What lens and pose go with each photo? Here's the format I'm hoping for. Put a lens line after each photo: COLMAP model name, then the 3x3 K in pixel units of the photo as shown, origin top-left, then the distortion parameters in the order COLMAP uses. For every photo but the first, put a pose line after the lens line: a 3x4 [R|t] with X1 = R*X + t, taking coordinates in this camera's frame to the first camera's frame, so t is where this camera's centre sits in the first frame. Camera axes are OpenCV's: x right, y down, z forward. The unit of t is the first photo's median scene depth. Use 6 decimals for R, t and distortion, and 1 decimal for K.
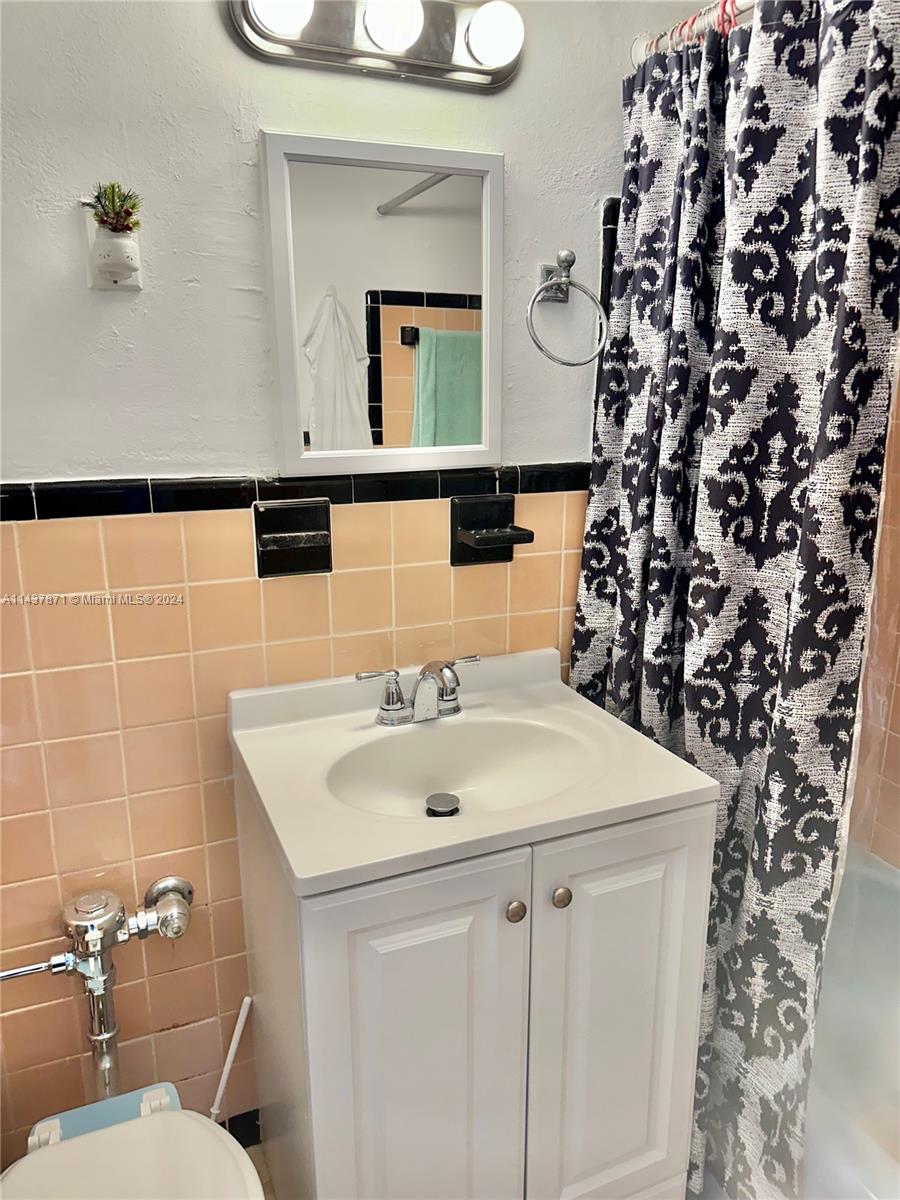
lens RADIAL K [[843.3, 0, 450.0], [0, 843.3, 600.0], [0, 0, 1]] dist [0.056084, -0.073671]
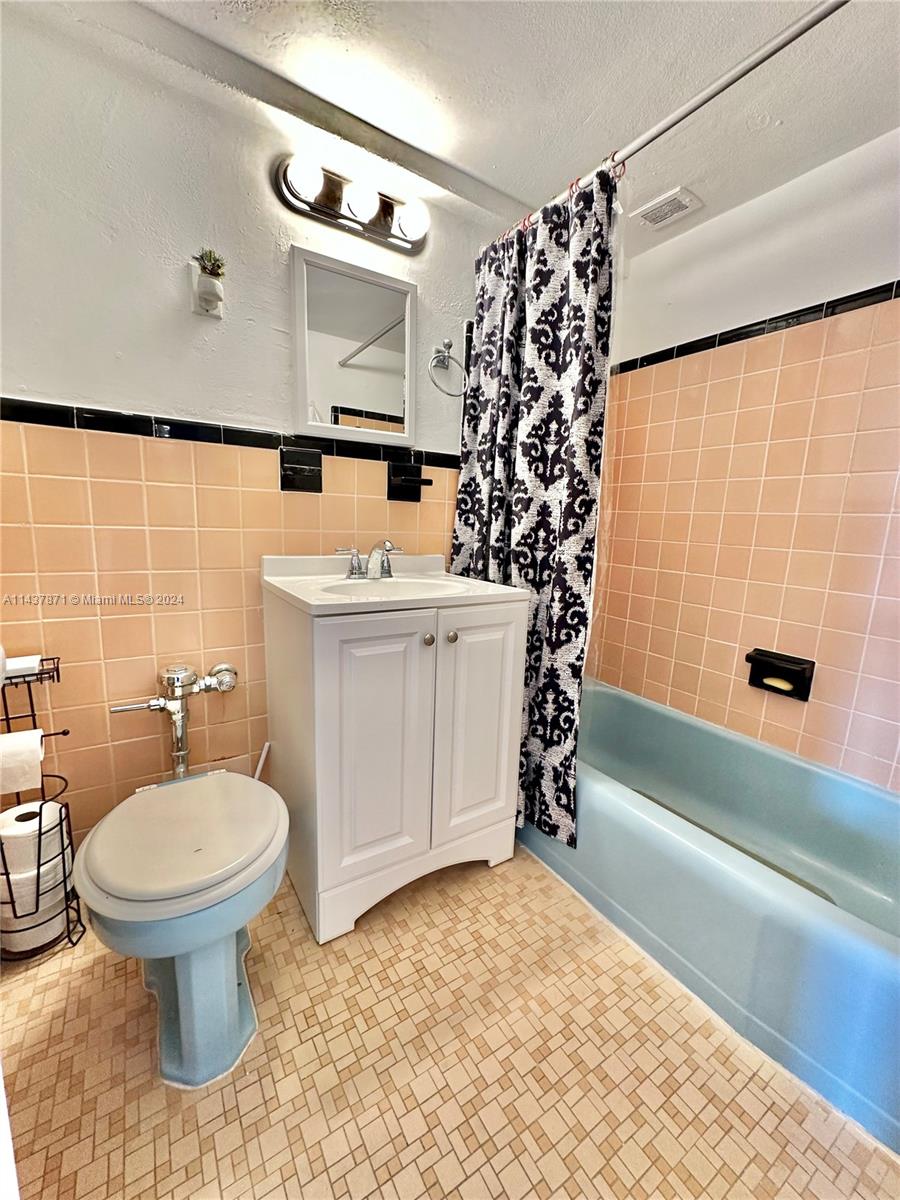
lens RADIAL K [[480.7, 0, 450.0], [0, 480.7, 600.0], [0, 0, 1]] dist [0.002442, -0.000105]
pose [[0.985686, 0.005689, 0.168495, -0.046064], [0.006995, 0.997190, -0.074584, 0.298456], [-0.168446, 0.074695, 0.982877, -0.047902]]
